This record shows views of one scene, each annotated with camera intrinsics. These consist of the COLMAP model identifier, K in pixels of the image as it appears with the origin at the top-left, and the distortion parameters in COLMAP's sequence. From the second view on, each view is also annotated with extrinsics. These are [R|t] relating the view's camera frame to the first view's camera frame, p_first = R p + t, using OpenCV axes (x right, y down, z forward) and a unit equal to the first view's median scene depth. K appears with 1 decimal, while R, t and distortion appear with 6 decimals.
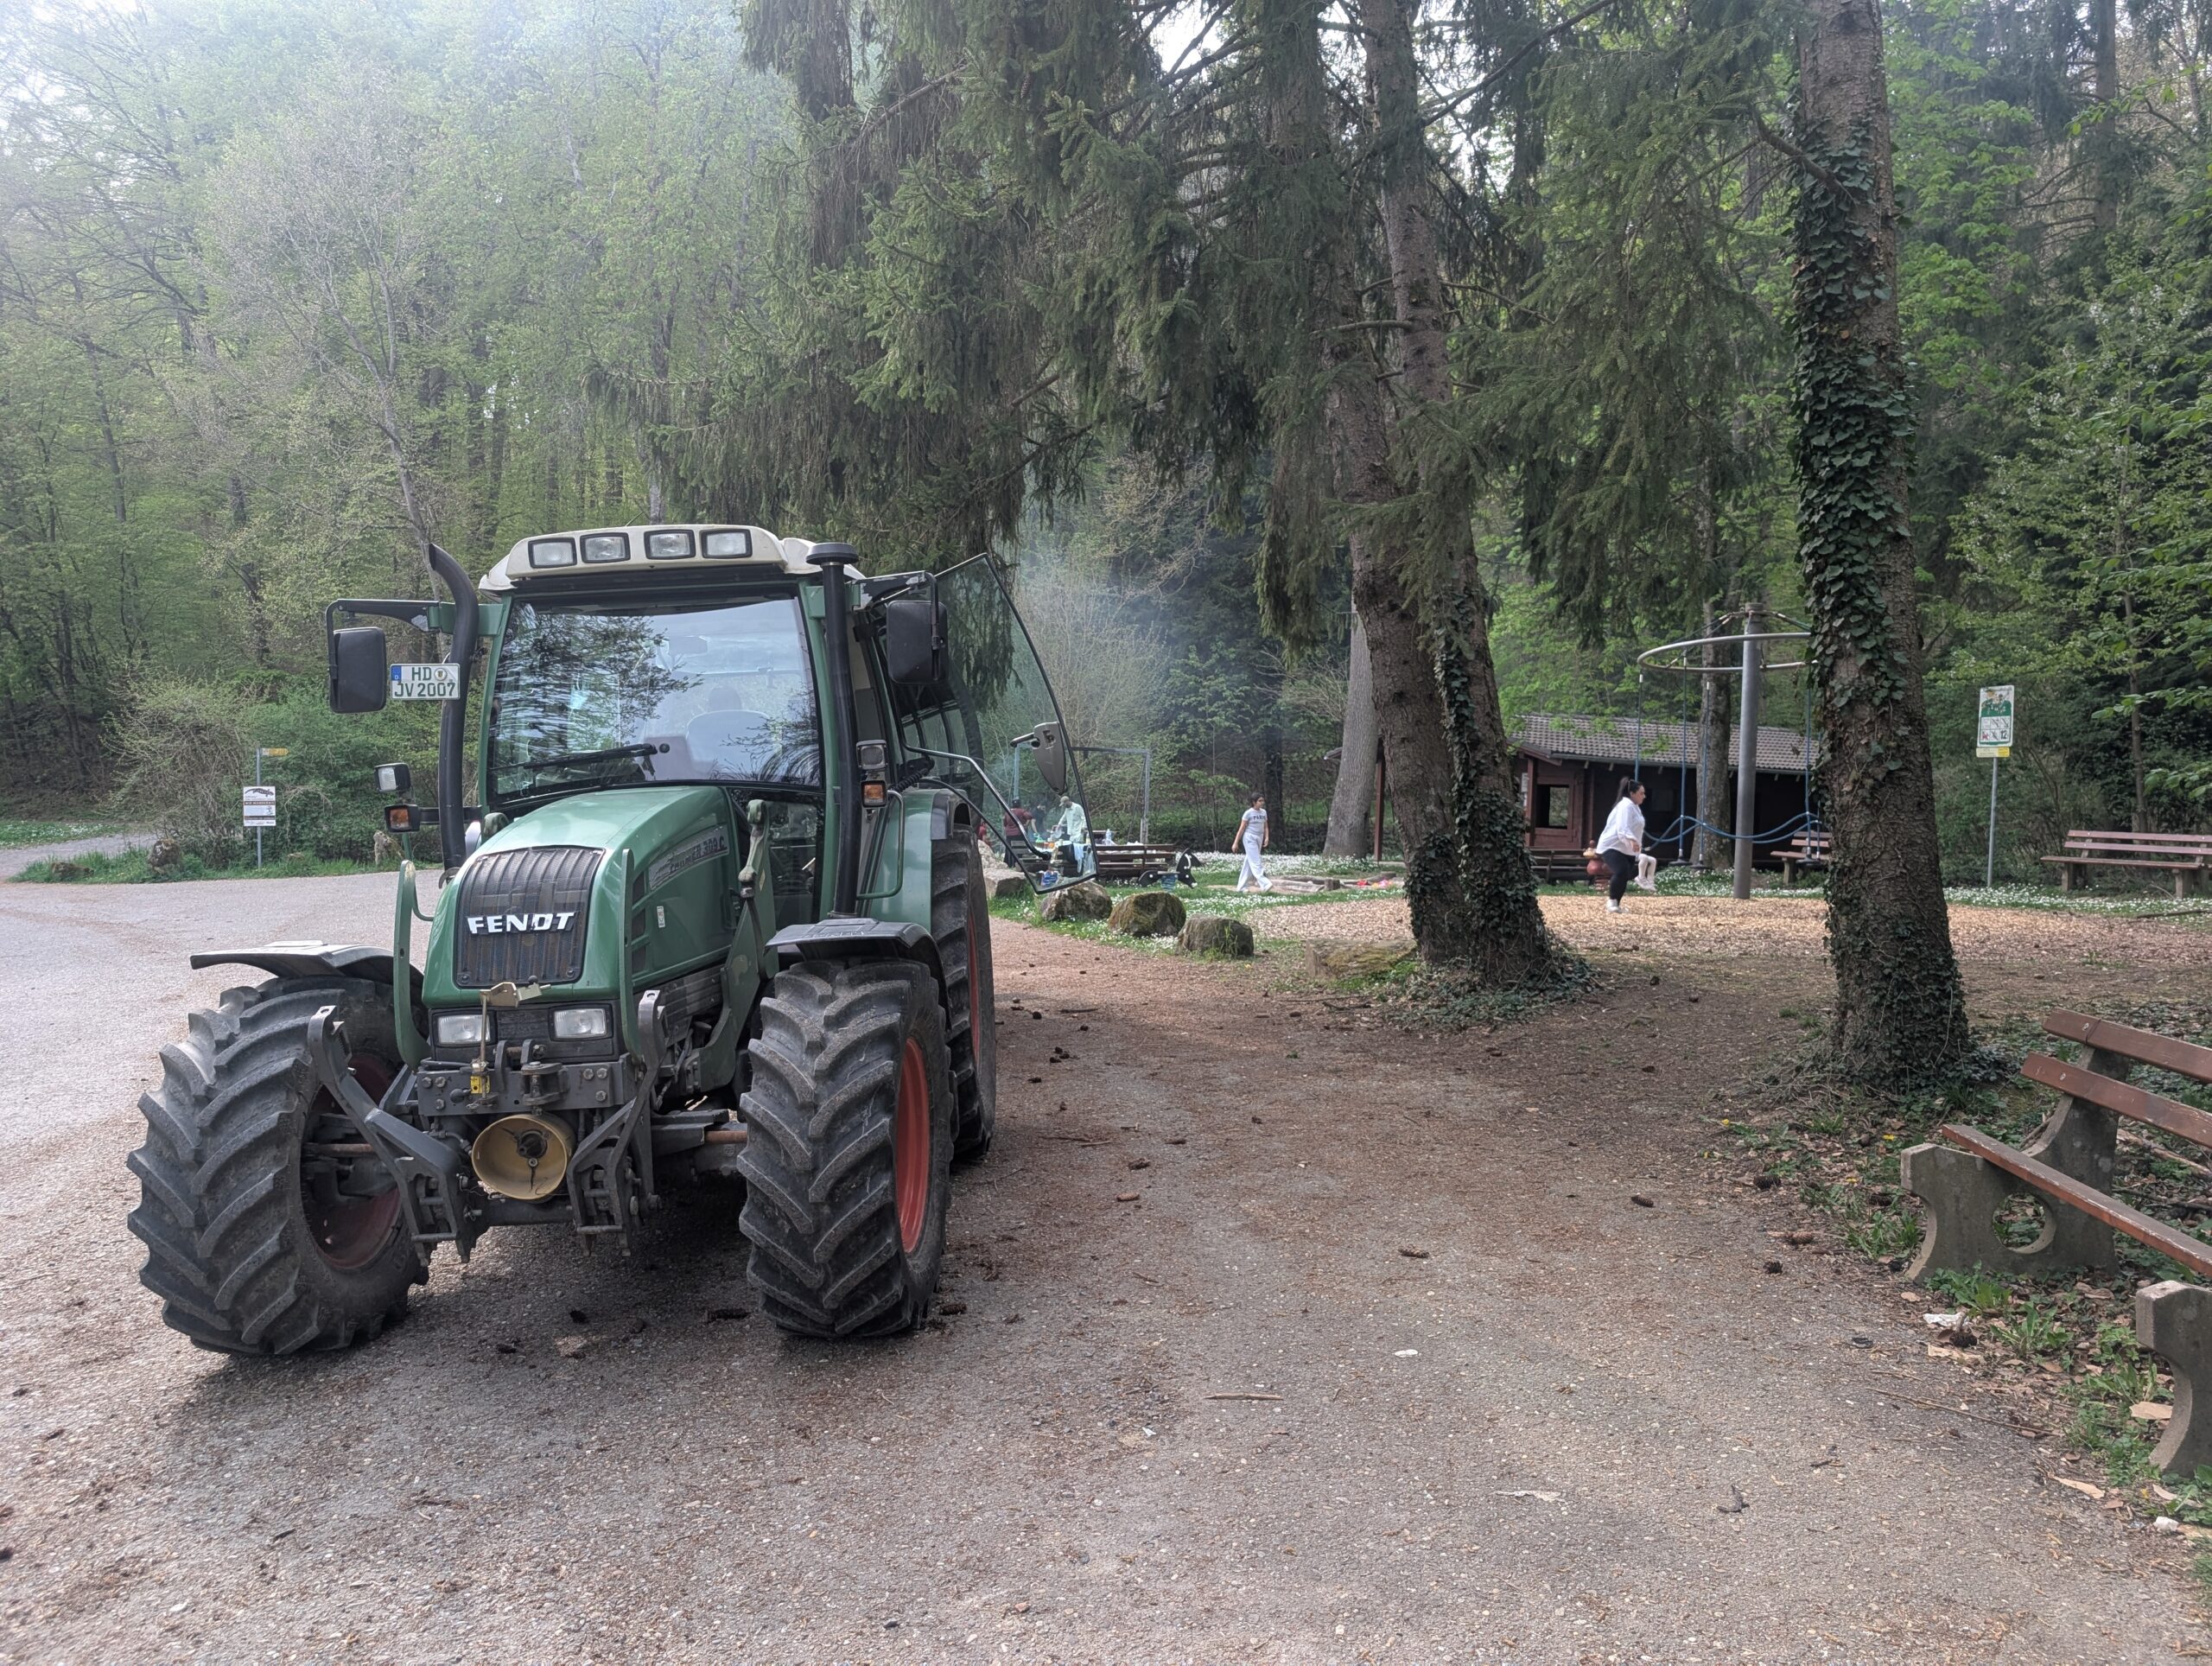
lens RADIAL K [[1558.5, 0, 1105.9], [0, 1558.5, 832.4], [0, 0, 1]] dist [0.028164, -0.015337]
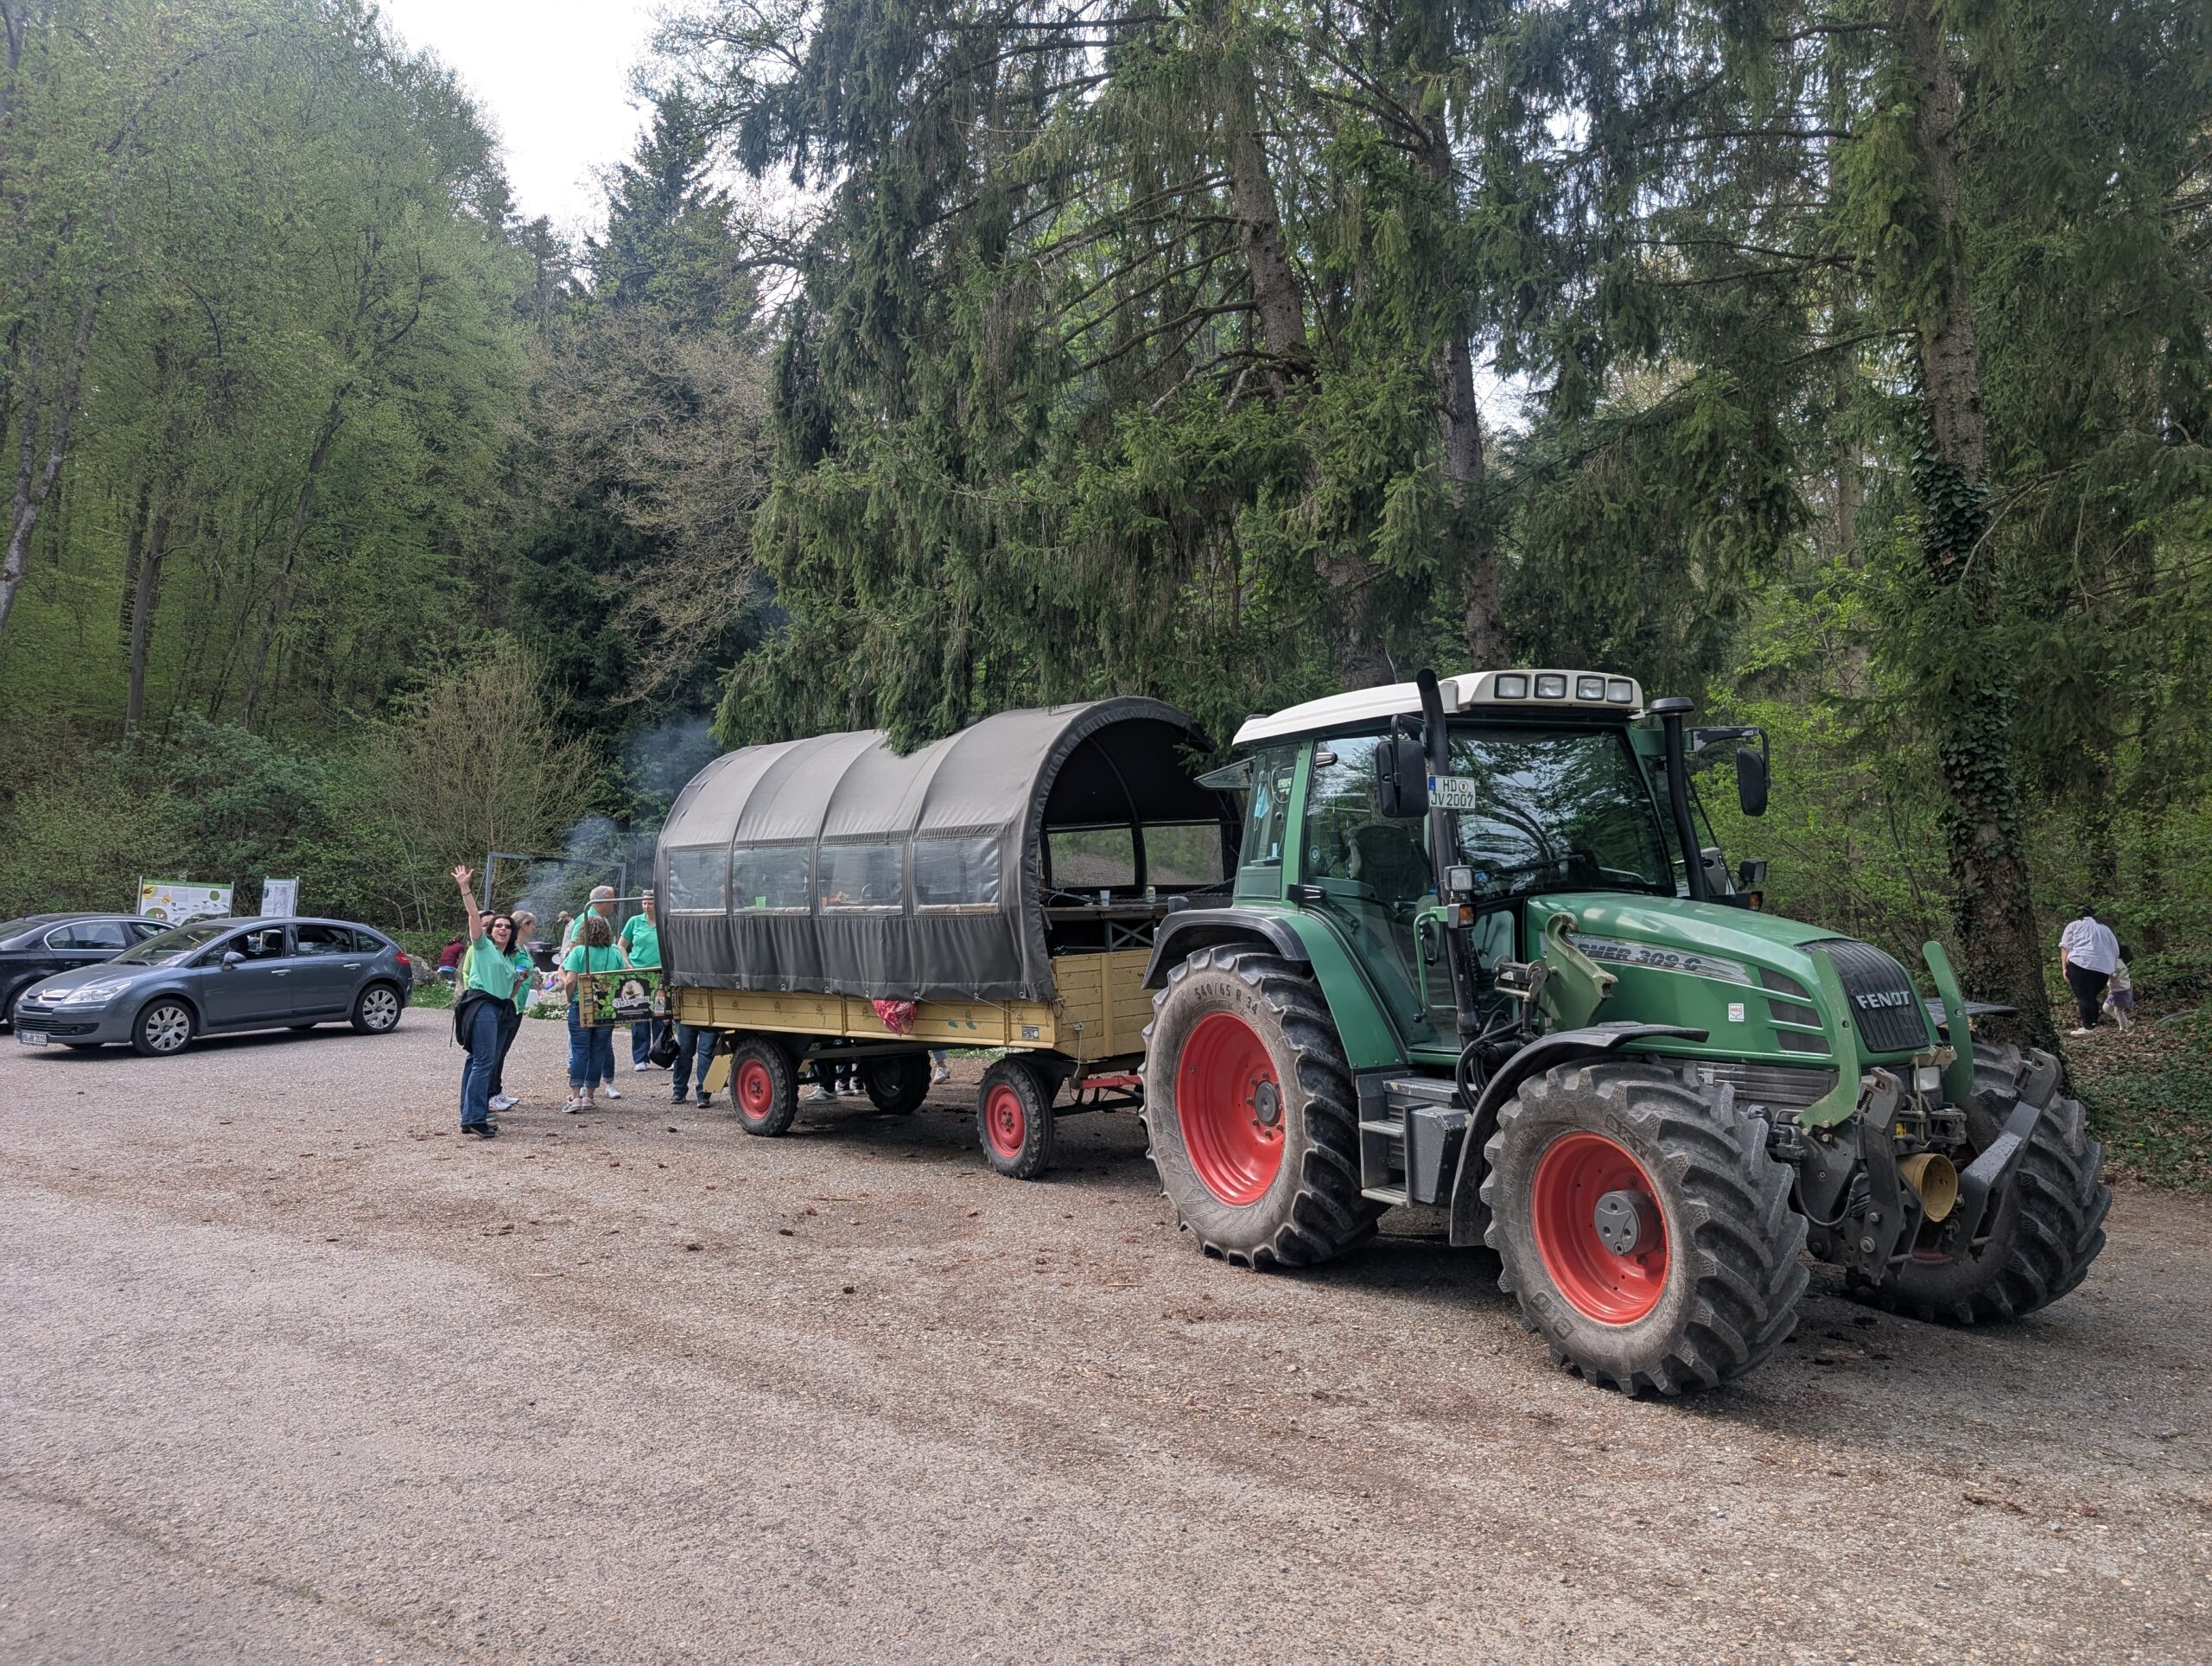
lens RADIAL K [[1558.5, 0, 1106.0], [0, 1558.5, 835.4], [0, 0, 1]] dist [0.028164, -0.015337]
pose [[0.869387, 0.039364, 0.492562, -1.171970], [0.002408, 0.996473, -0.083884, 0.025337], [-0.494127, 0.074113, 0.866225, 0.164000]]
